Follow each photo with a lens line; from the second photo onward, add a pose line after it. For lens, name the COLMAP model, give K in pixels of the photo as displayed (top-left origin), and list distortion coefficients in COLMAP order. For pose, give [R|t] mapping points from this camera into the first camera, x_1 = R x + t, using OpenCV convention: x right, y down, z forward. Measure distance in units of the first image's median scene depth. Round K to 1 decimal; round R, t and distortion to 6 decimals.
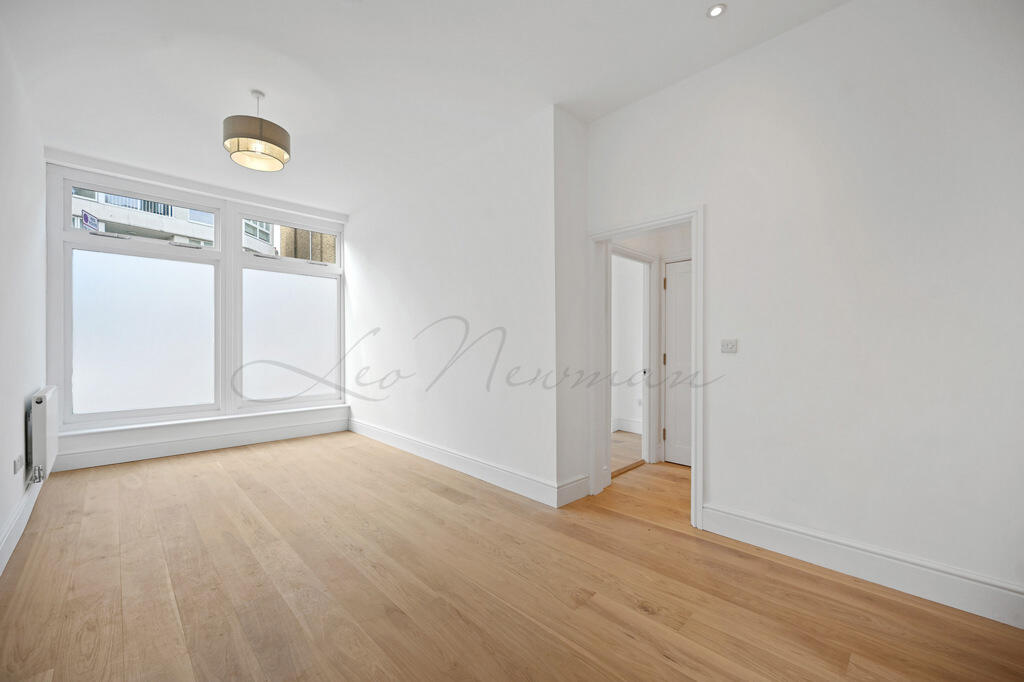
lens RADIAL K [[404.5, 0, 507.3], [0, 404.5, 345.6], [0, 0, 1]] dist [0.000181, -0.000145]
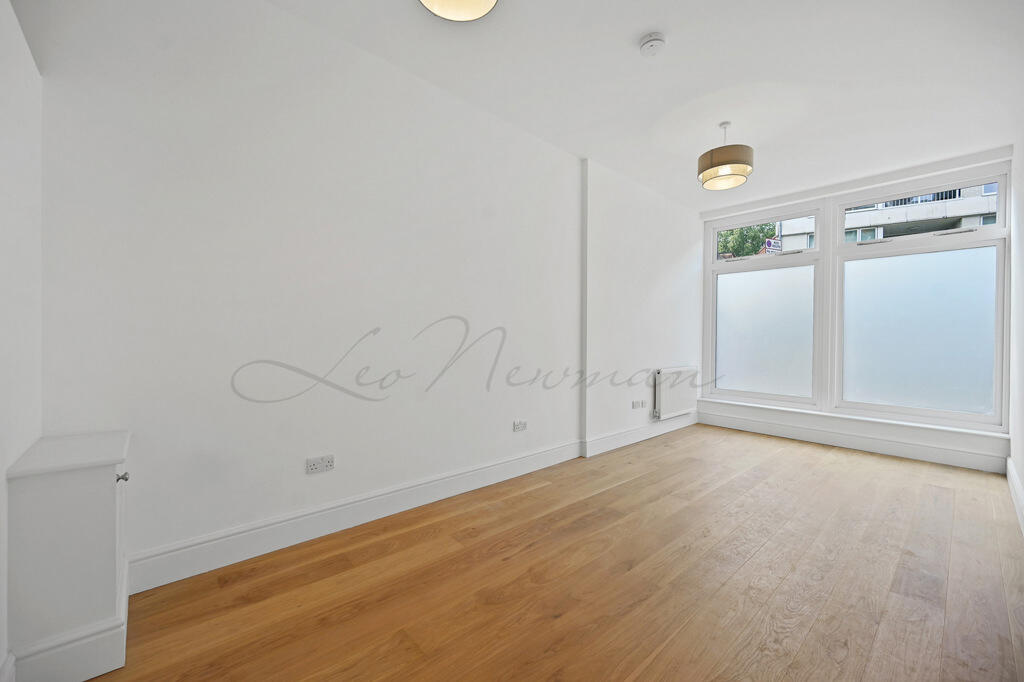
lens RADIAL K [[404.5, 0, 507.3], [0, 404.5, 338.2], [0, 0, 1]] dist [0.000181, -0.000145]
pose [[-0.050531, -0.001627, -0.998721, 0.430472], [-0.015617, 0.999878, -0.000839, 0.002668], [0.998600, 0.015554, -0.050550, 0.328243]]
